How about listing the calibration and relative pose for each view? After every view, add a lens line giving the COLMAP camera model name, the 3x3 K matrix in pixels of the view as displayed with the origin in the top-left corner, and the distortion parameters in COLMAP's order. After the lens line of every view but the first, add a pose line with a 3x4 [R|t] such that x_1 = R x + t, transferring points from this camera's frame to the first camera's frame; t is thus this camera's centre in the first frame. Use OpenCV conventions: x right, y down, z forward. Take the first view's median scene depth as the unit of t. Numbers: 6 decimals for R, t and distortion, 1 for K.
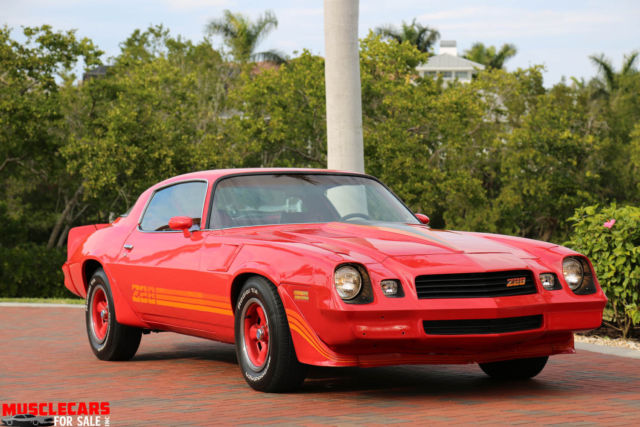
lens RADIAL K [[1742.1, 0, 320.0], [0, 1742.1, 213.5], [0, 0, 1]] dist [-0.002183, 0.057453]
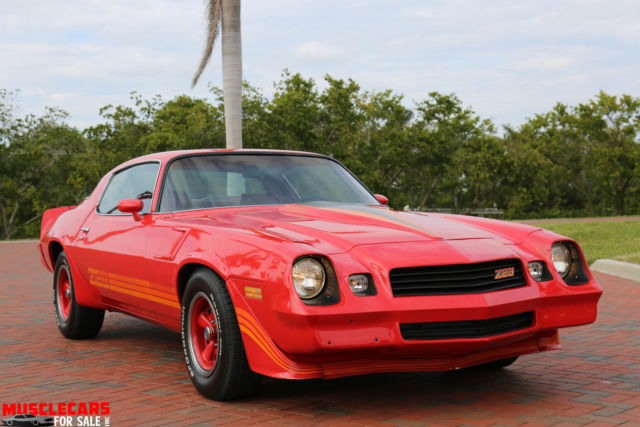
lens RADIAL K [[1009.2, 0, 320.0], [0, 1009.2, 213.5], [0, 0, 1]] dist [0.100815, 0.112236]
pose [[0.999254, -0.008114, 0.037749, 0.003323], [0.007387, 0.999785, 0.019358, -0.000397], [-0.037898, -0.019065, 0.999100, 0.504105]]
